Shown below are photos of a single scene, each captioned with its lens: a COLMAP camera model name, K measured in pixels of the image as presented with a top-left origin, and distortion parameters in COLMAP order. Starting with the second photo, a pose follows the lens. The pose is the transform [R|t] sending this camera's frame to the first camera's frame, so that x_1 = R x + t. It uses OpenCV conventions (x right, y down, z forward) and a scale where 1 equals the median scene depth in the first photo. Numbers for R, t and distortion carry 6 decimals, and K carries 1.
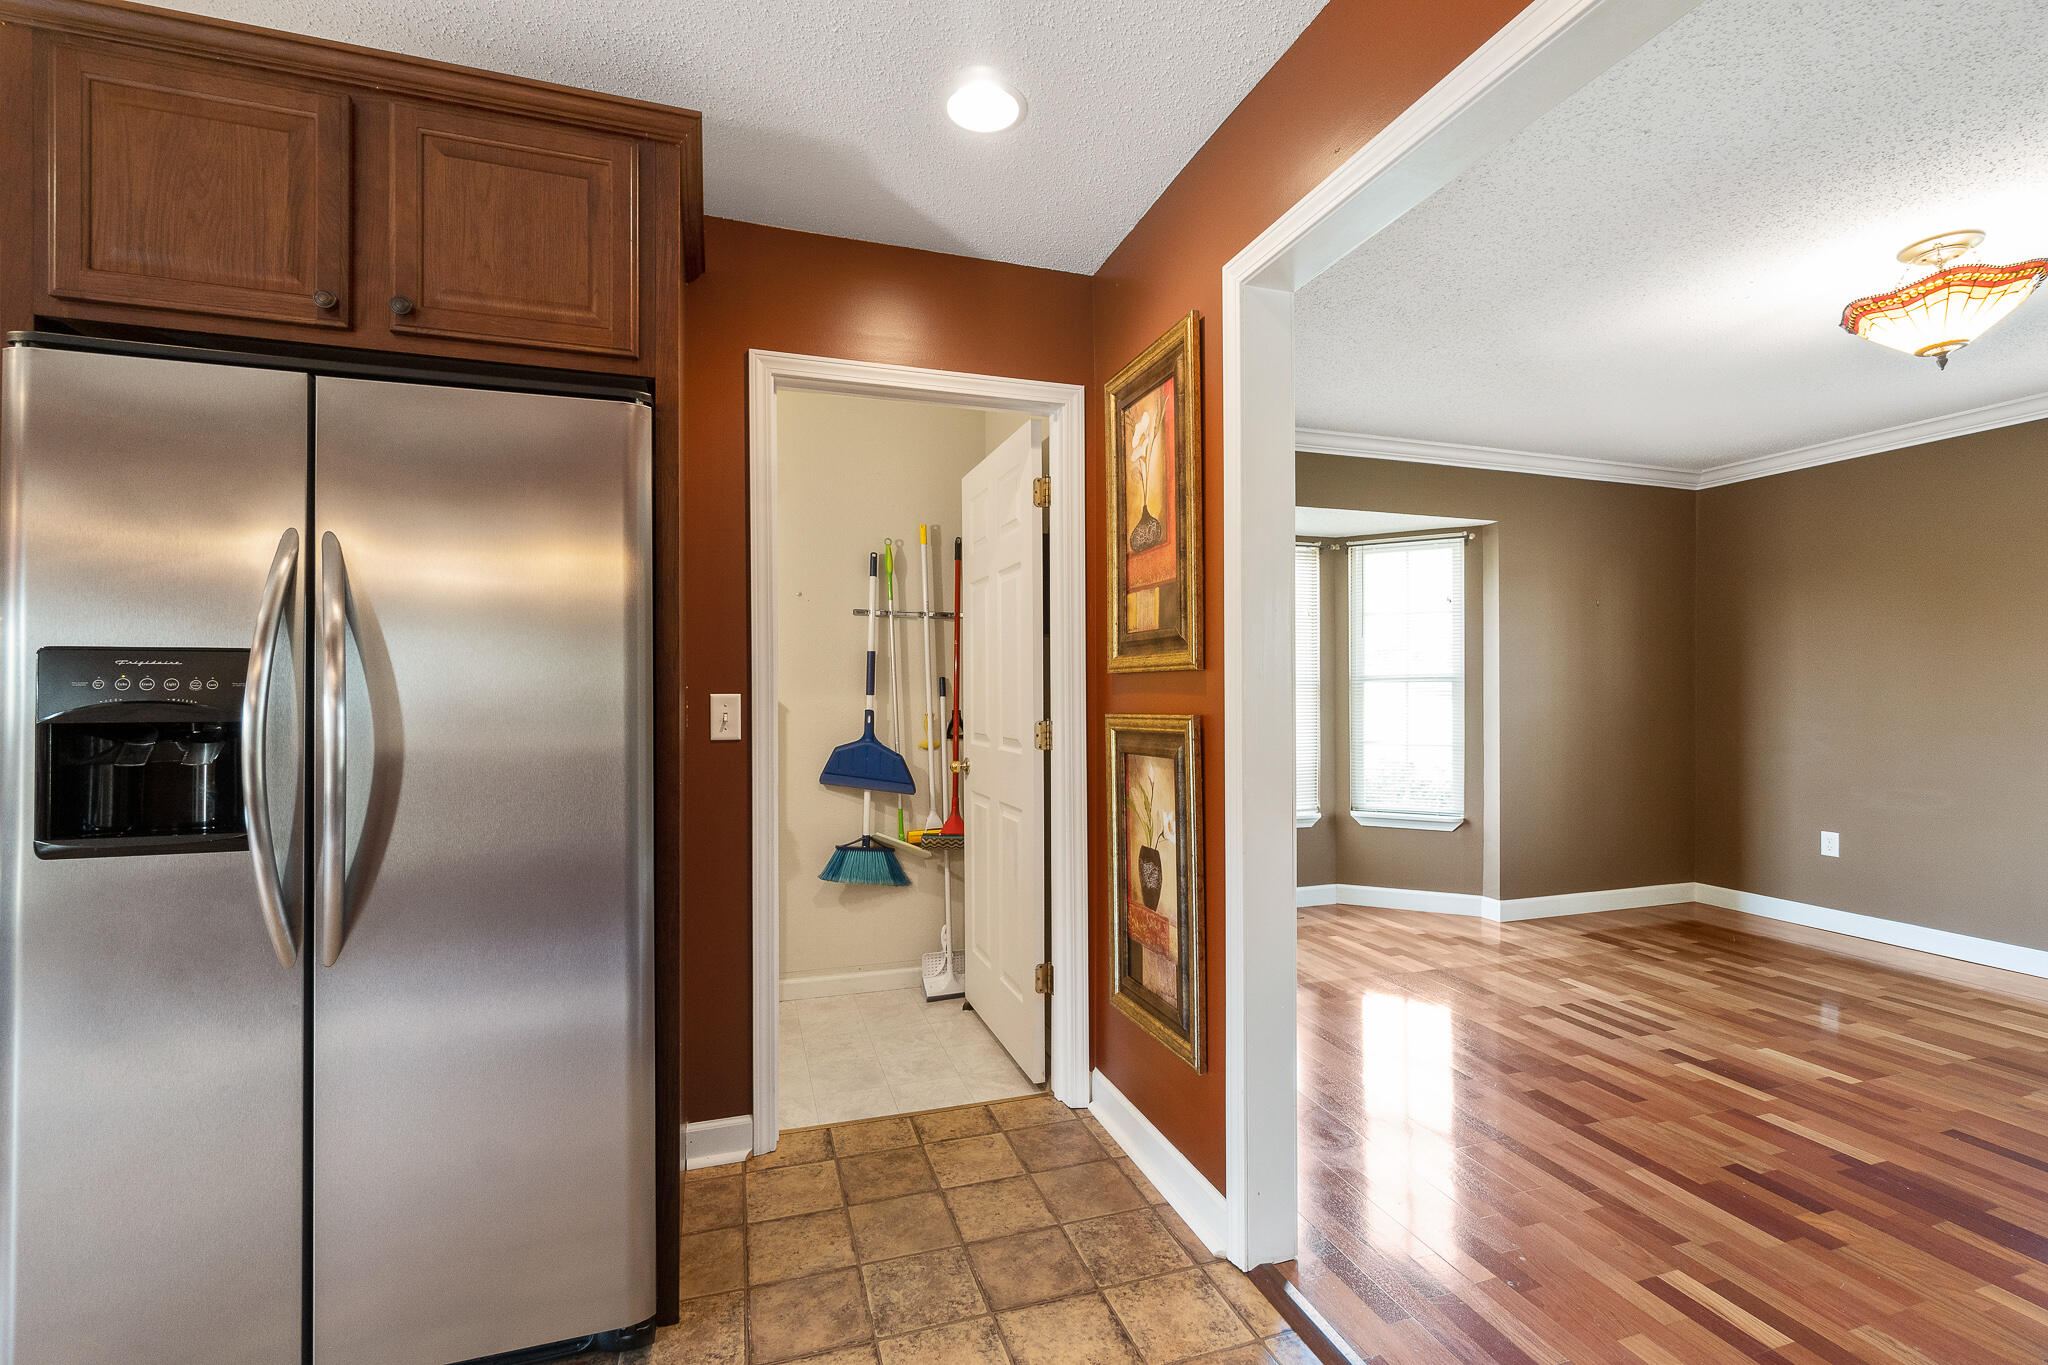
lens RADIAL K [[887.0, 0, 1028.4], [0, 887.0, 692.0], [0, 0, 1]] dist [-0.002640, 0.000808]
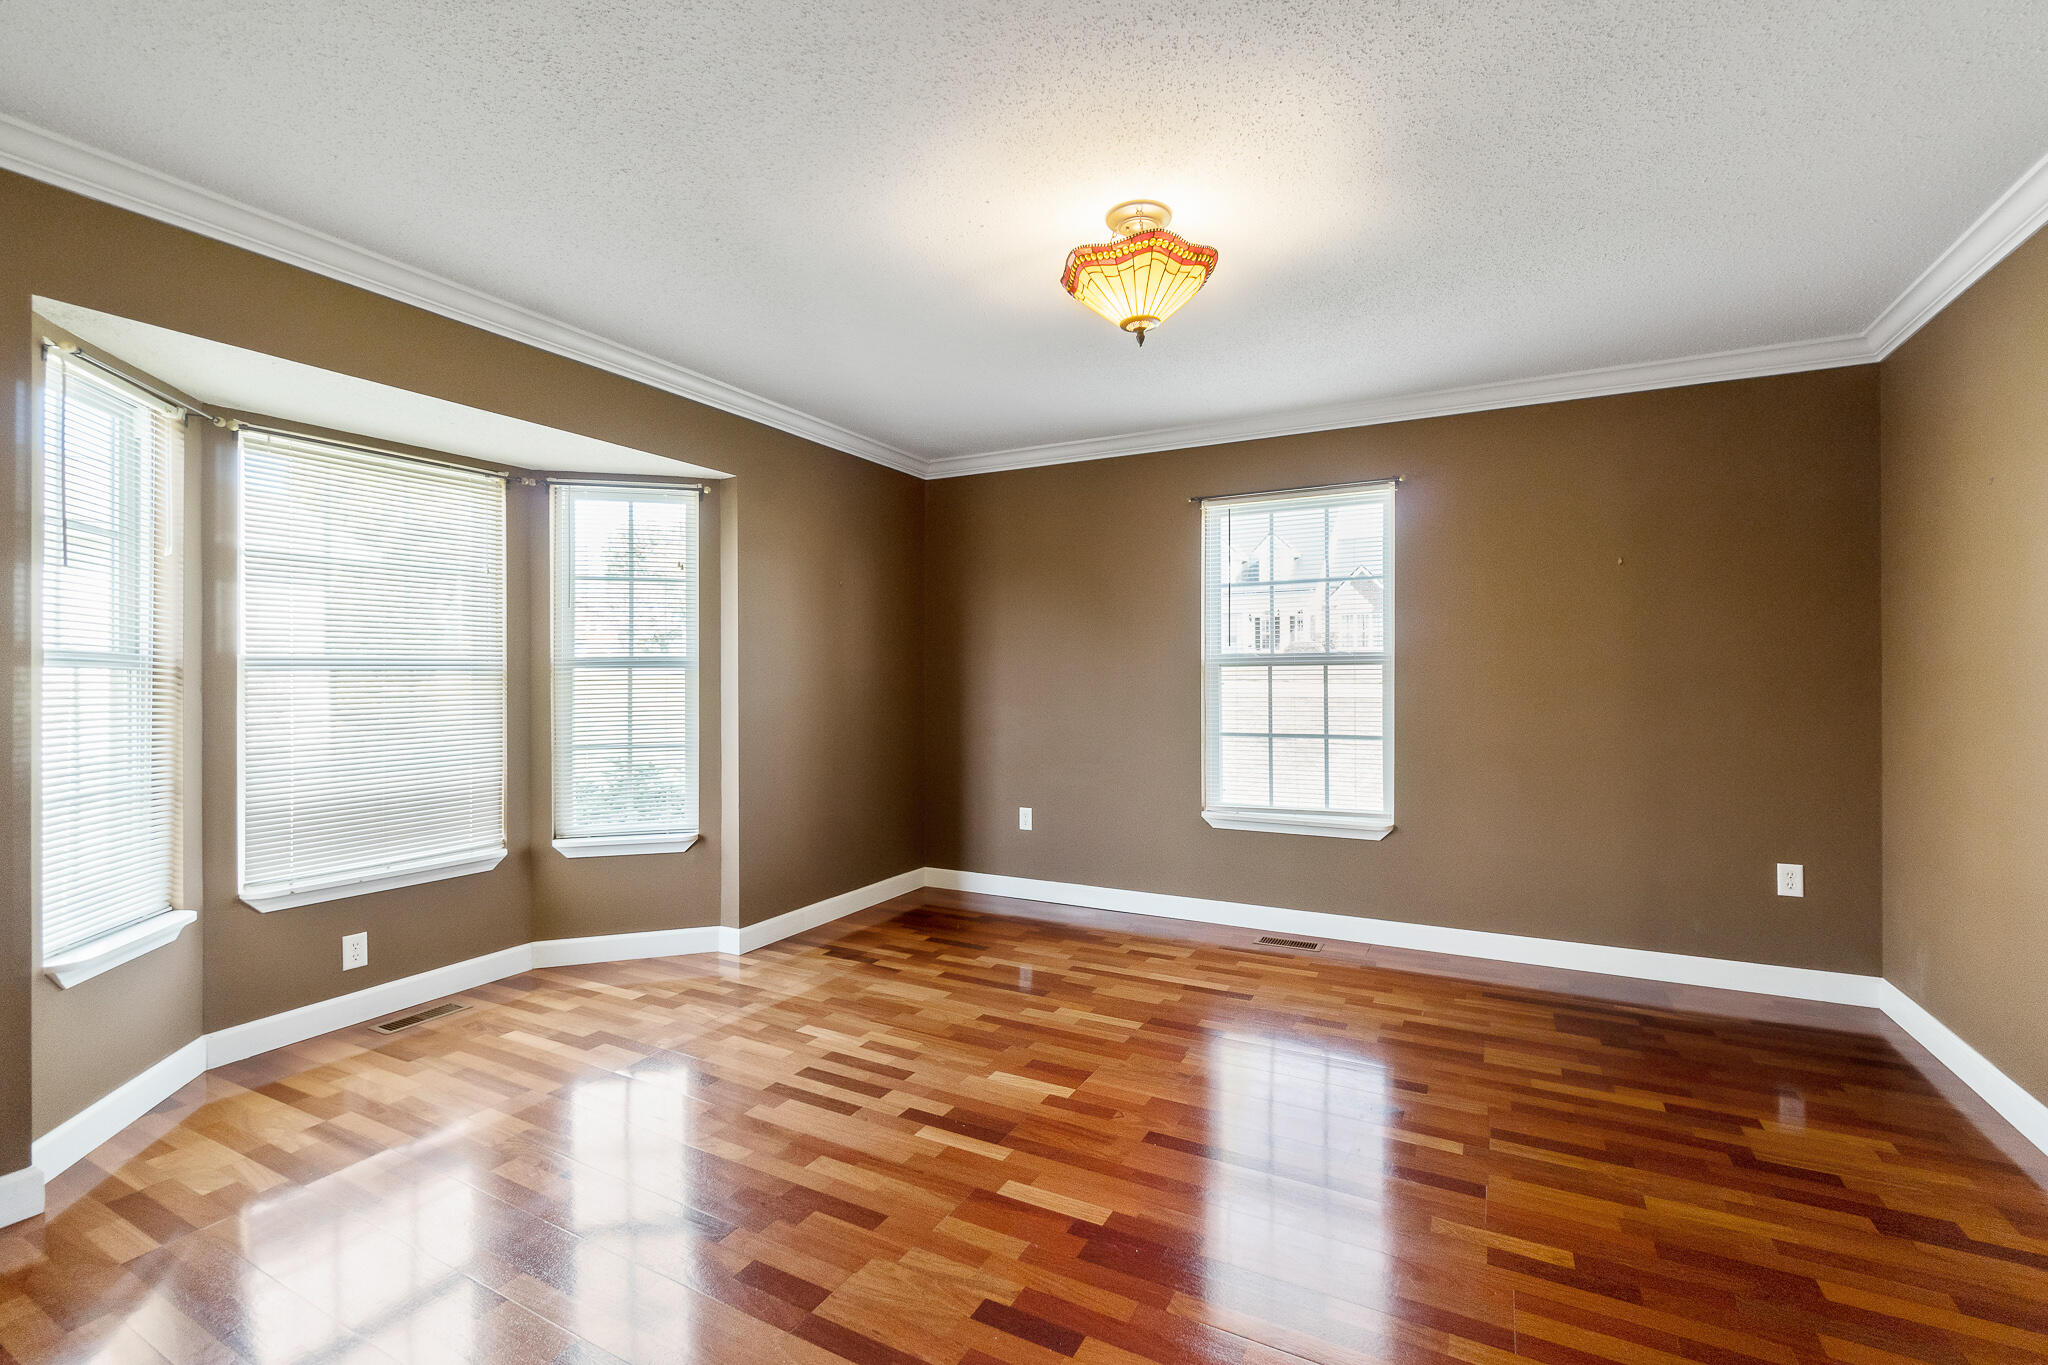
lens RADIAL K [[890.7, 0, 1028.6], [0, 890.7, 675.6], [0, 0, 1]] dist [-0.000576, -0.000042]
pose [[0.717436, -0.000264, 0.696624, 0.269357], [0.001447, 0.999998, -0.001111, -0.004620], [-0.696622, 0.001805, 0.717436, 0.389902]]
